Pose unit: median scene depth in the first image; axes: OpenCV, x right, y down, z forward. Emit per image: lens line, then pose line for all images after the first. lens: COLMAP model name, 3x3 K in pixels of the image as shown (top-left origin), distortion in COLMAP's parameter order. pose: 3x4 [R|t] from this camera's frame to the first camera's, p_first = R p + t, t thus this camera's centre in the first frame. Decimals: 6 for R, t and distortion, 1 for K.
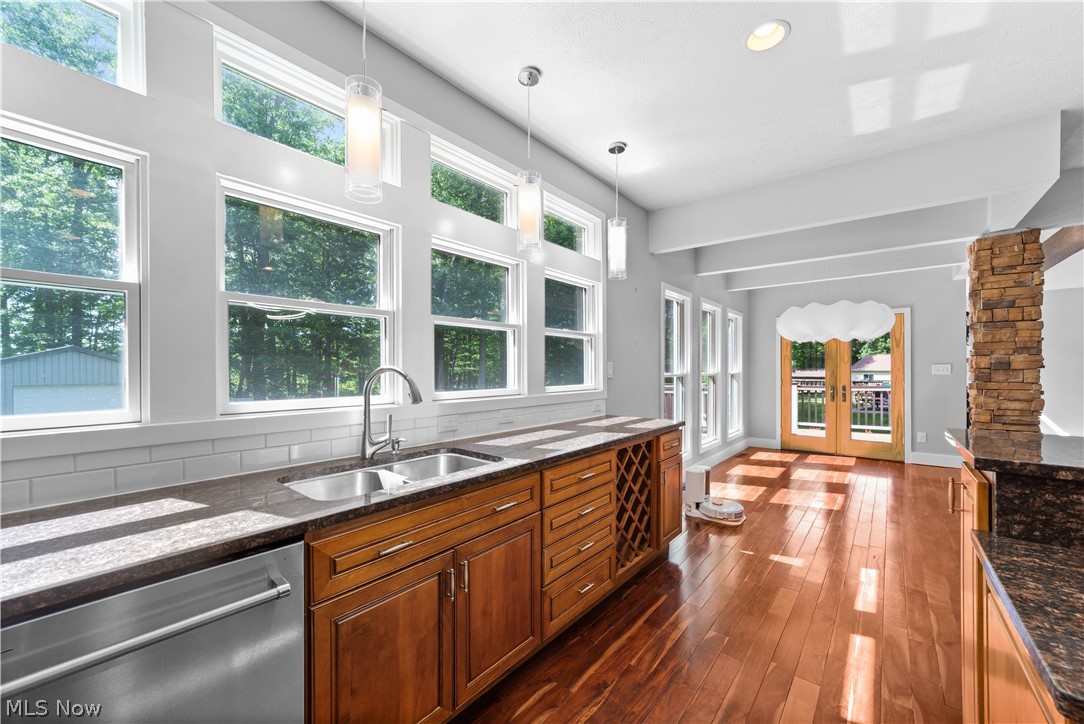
lens RADIAL K [[422.3, 0, 543.0], [0, 422.3, 371.9], [0, 0, 1]] dist [-0.001418, 0.000101]
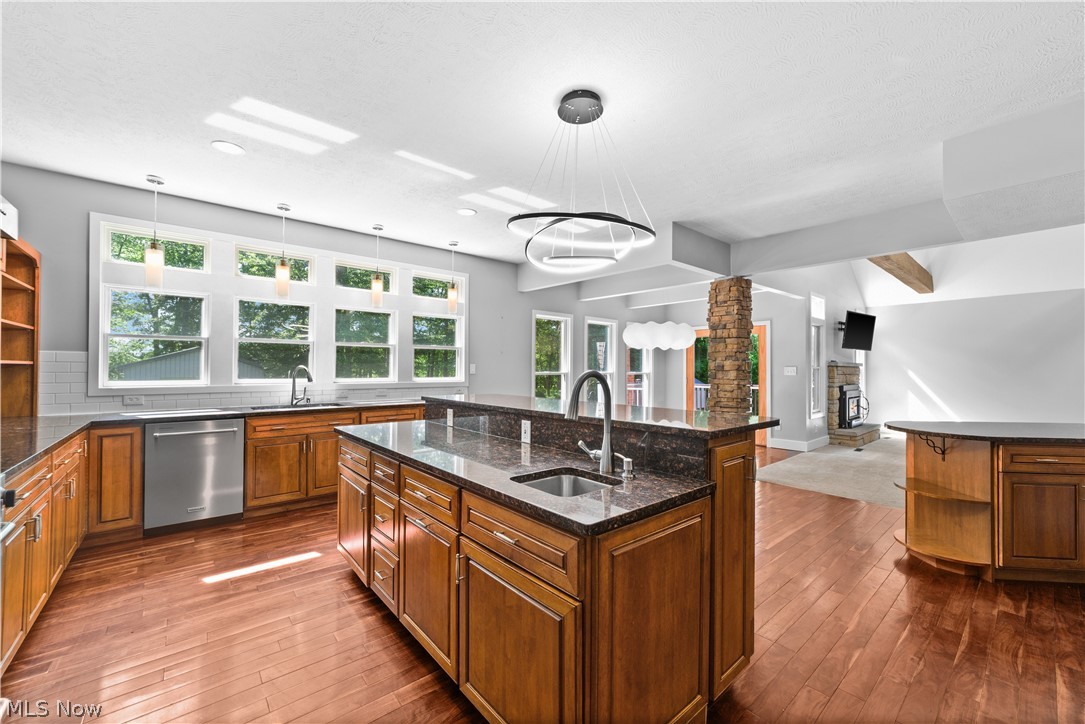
lens RADIAL K [[434.8, 0, 541.4], [0, 434.8, 366.3], [0, 0, 1]] dist [-0.000478, -0.000030]
pose [[0.984097, 0.005867, -0.177534, 0.727932], [-0.008088, 0.999898, -0.011792, 0.002097], [0.177447, 0.013041, 0.984044, -0.609148]]
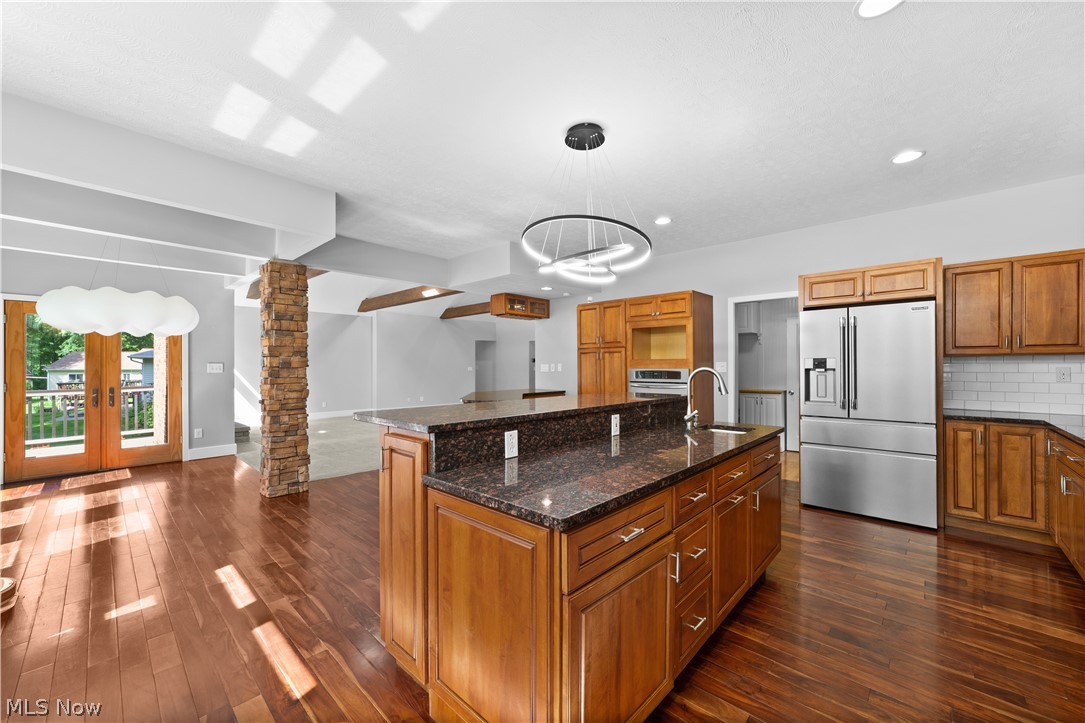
lens RADIAL K [[419.4, 0, 538.8], [0, 419.4, 365.1], [0, 0, 1]] dist [-0.002445, 0.000032]
pose [[0.065413, 0.004466, 0.997848, -0.133955], [0.008909, 0.999948, -0.005059, -0.000886], [-0.997819, 0.009221, 0.065370, 0.147667]]
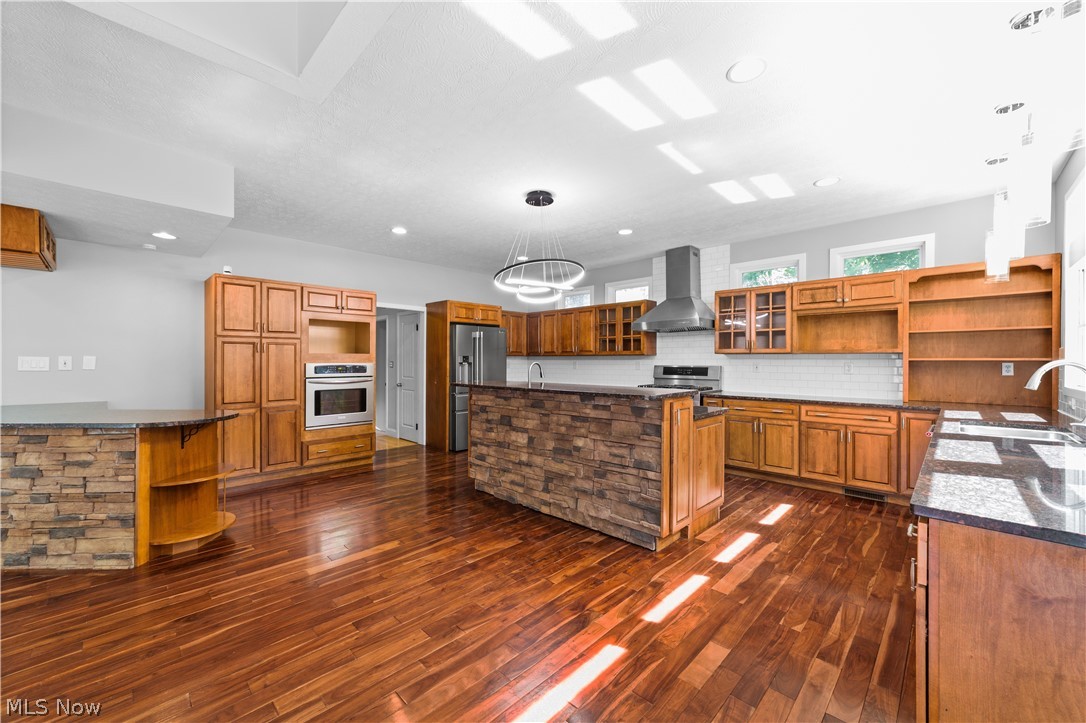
lens RADIAL K [[425.2, 0, 529.1], [0, 425.2, 365.7], [0, 0, 1]] dist [-0.000218, 0.000019]
pose [[-0.993879, 0.002265, 0.110448, 0.560264], [0.004218, 0.999839, 0.017454, -0.006288], [-0.110391, 0.017813, -0.993729, 1.235278]]
